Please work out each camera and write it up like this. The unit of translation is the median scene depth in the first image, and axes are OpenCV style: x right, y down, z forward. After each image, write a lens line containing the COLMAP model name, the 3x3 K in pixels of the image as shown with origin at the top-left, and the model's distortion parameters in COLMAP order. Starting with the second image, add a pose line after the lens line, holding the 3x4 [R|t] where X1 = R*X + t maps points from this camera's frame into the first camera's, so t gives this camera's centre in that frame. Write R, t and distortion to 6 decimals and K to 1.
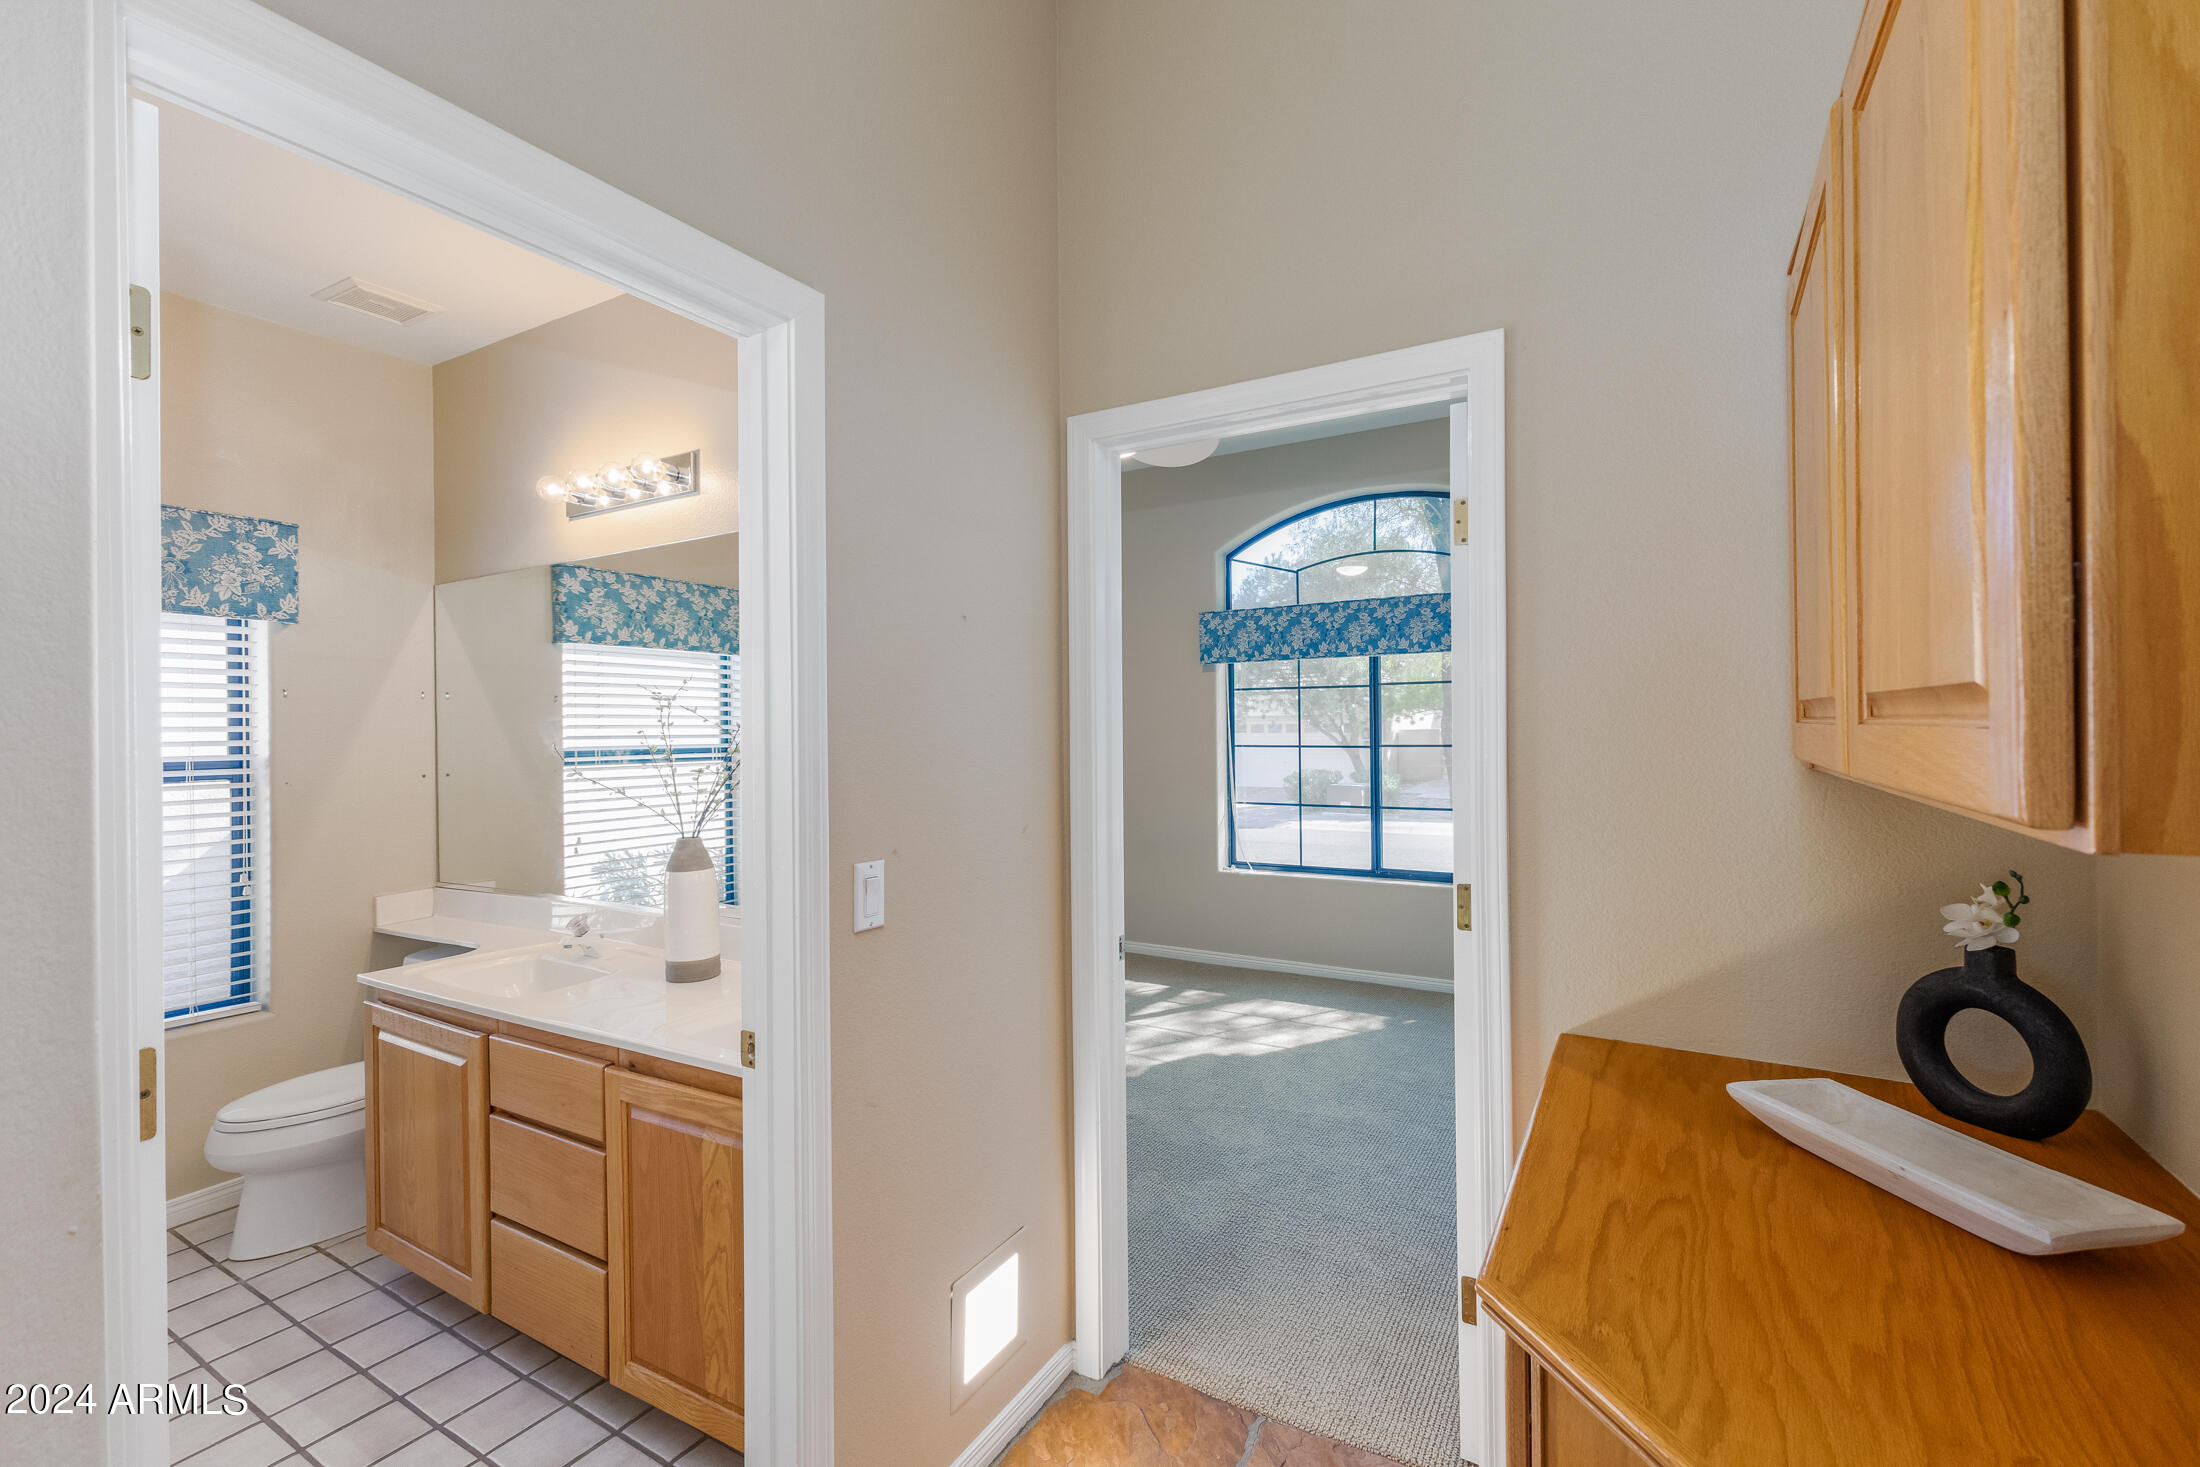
lens RADIAL K [[939.1, 0, 1092.2], [0, 939.1, 720.1], [0, 0, 1]] dist [0.023058, -0.008830]
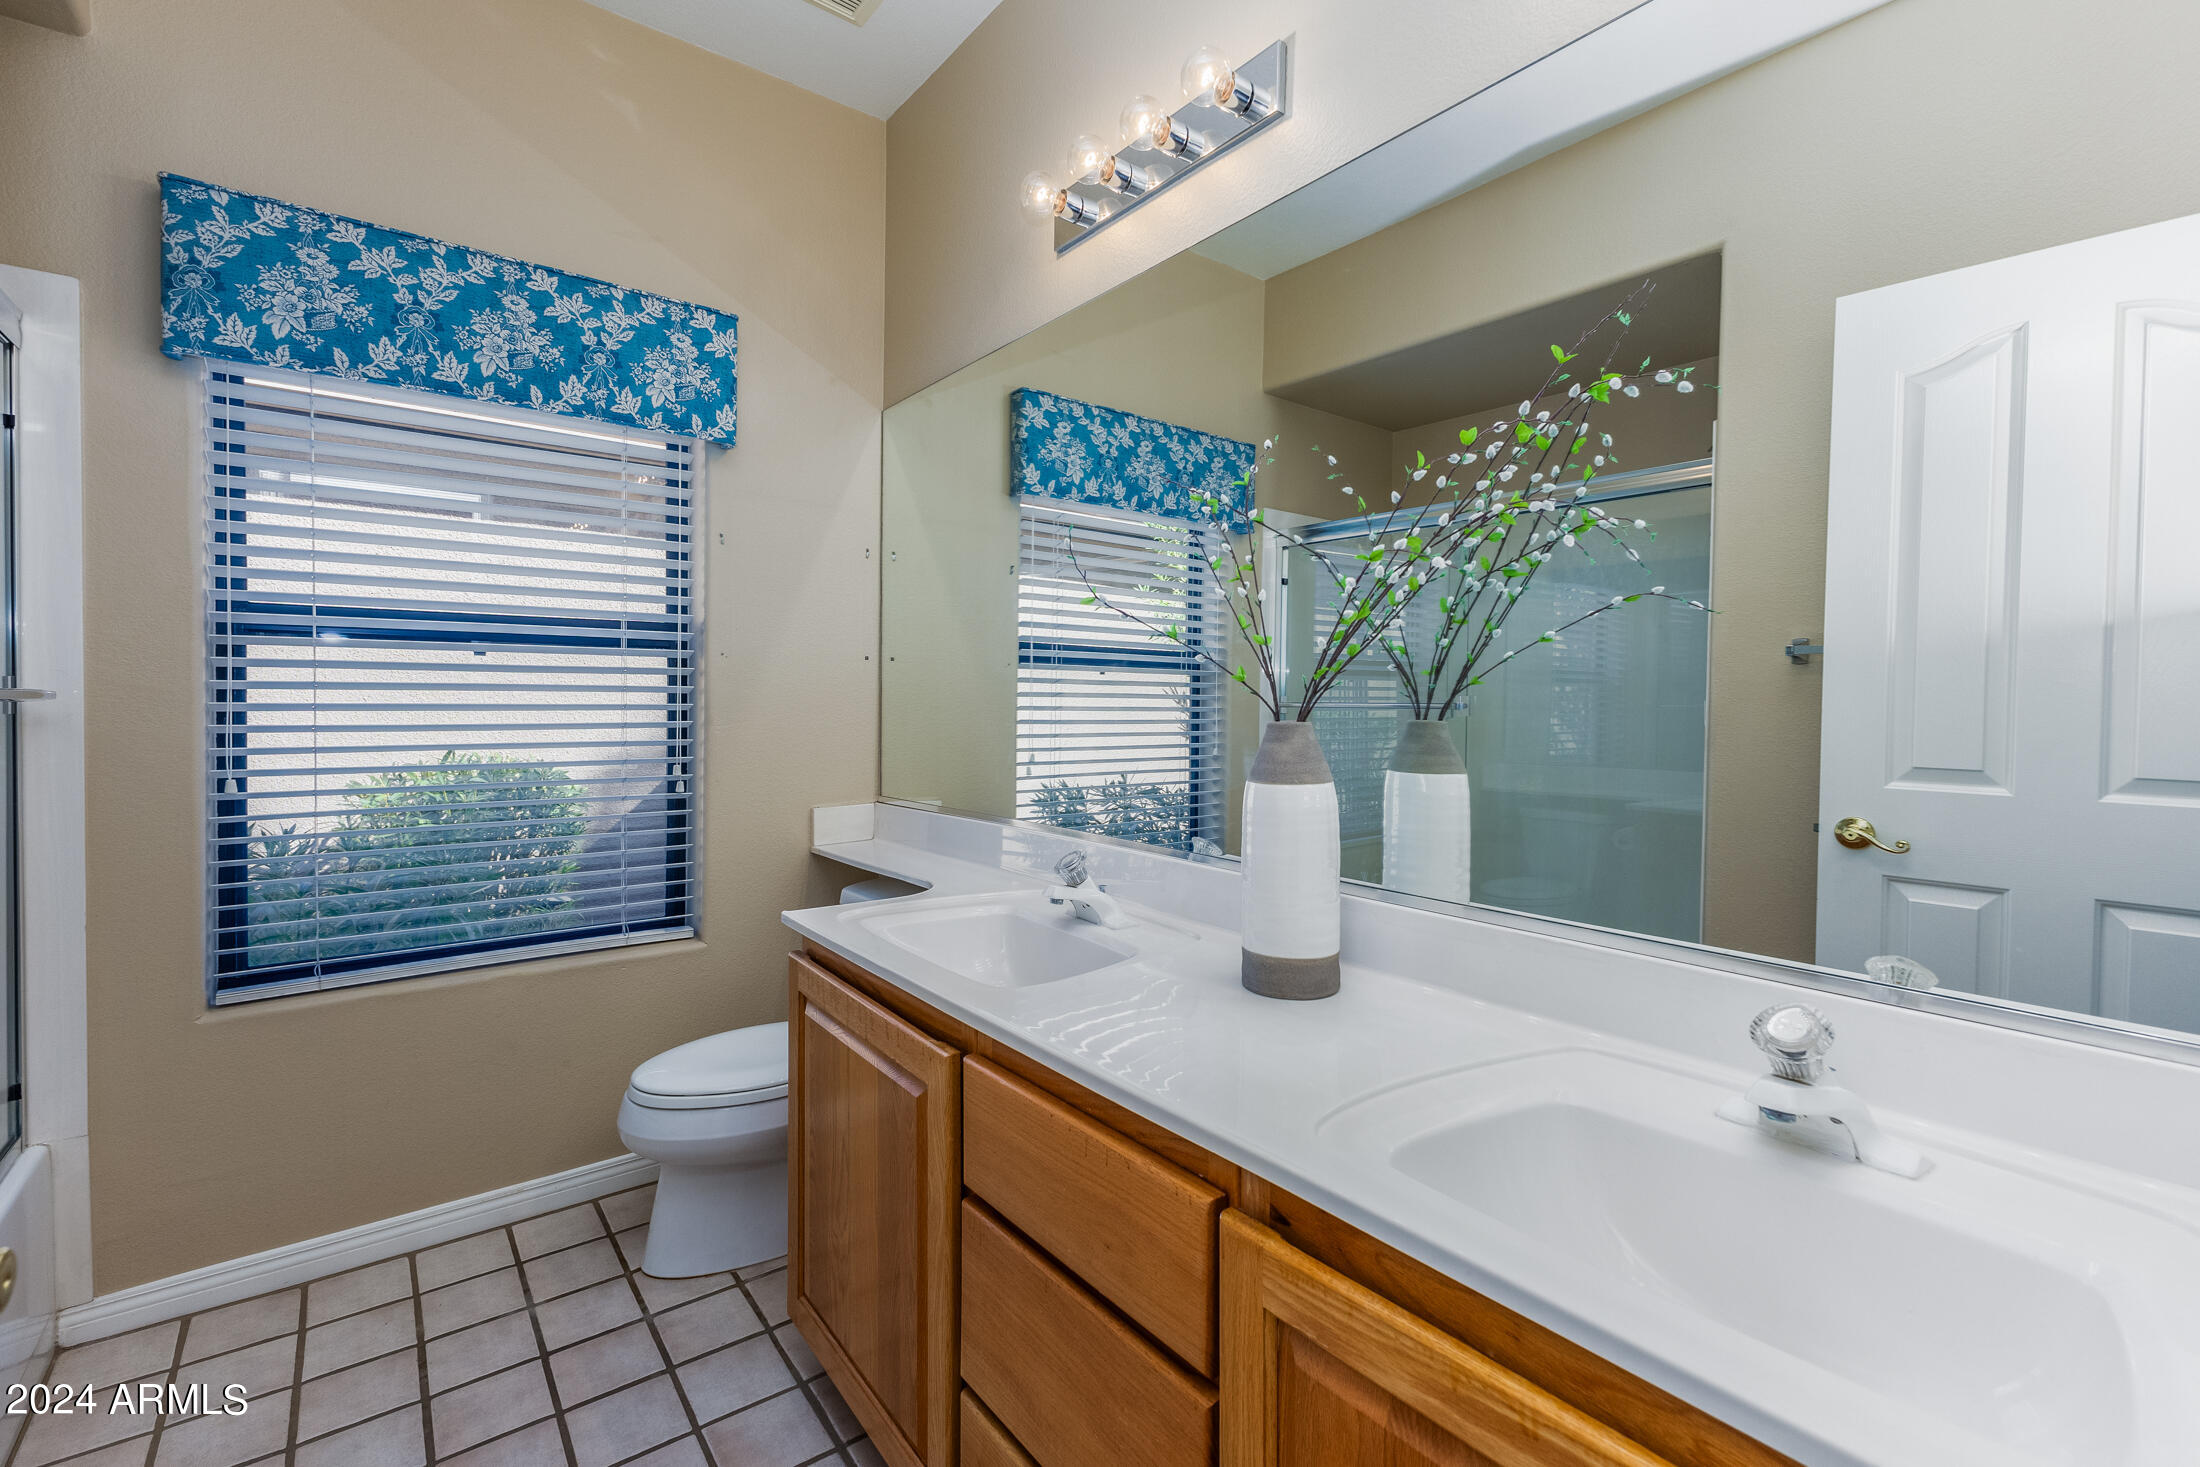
lens RADIAL K [[976.0, 0, 1101.3], [0, 976.0, 698.9], [0, 0, 1]] dist [0.007392, -0.000138]
pose [[0.929569, 0.025753, -0.367747, -0.348153], [-0.021174, 0.999640, 0.016479, 0.112617], [0.368039, -0.007532, 0.929780, 0.490421]]
